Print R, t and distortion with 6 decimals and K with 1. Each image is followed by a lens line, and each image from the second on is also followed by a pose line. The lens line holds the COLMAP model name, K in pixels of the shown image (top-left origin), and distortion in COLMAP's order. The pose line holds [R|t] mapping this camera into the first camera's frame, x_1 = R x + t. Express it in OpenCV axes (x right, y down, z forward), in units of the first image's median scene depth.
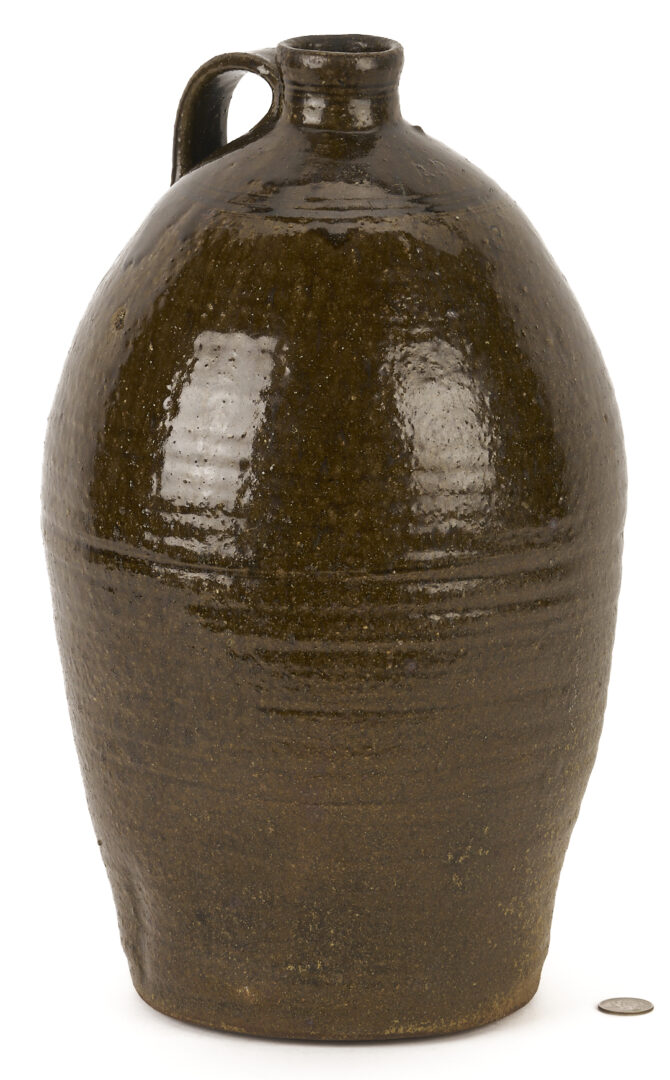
lens RADIAL K [[7271.4, 0, 335.0], [0, 7271.4, 540.0], [0, 0, 1]] dist [0.057840, 5.738018]
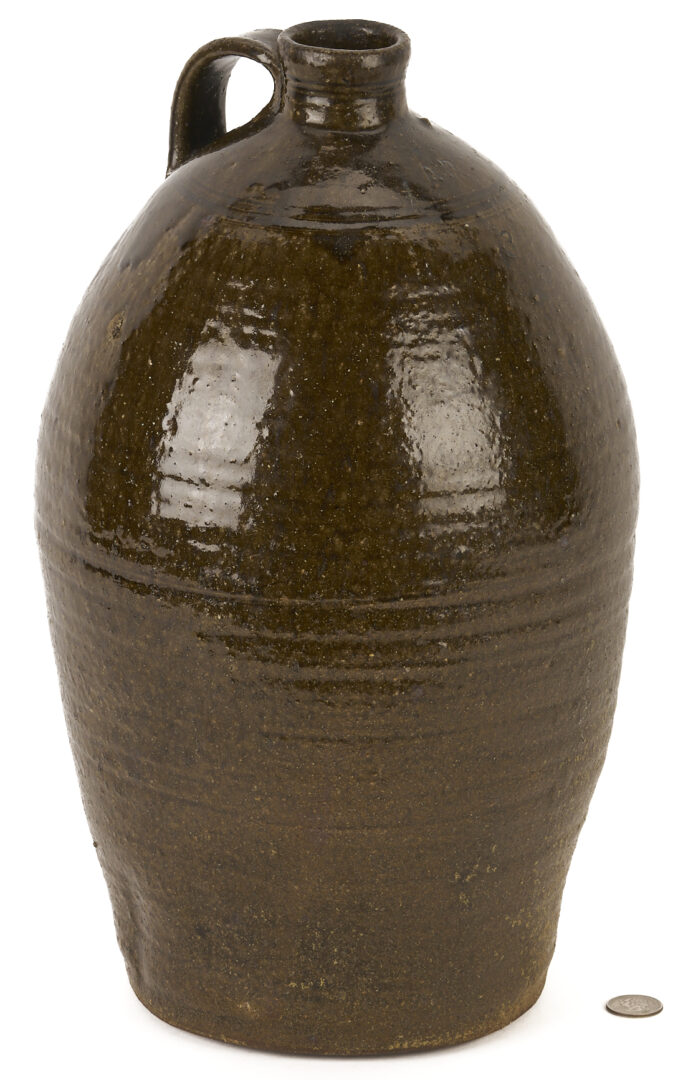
lens RADIAL K [[7271.4, 0, 336.5], [0, 7271.4, 540.0], [0, 0, 1]] dist [0.057840, 5.738018]
pose [[0.999955, 0.000021, 0.009483, -0.009582], [-0.000945, 0.995239, 0.097459, -0.096422], [-0.009436, -0.097464, 0.995194, 0.035156]]
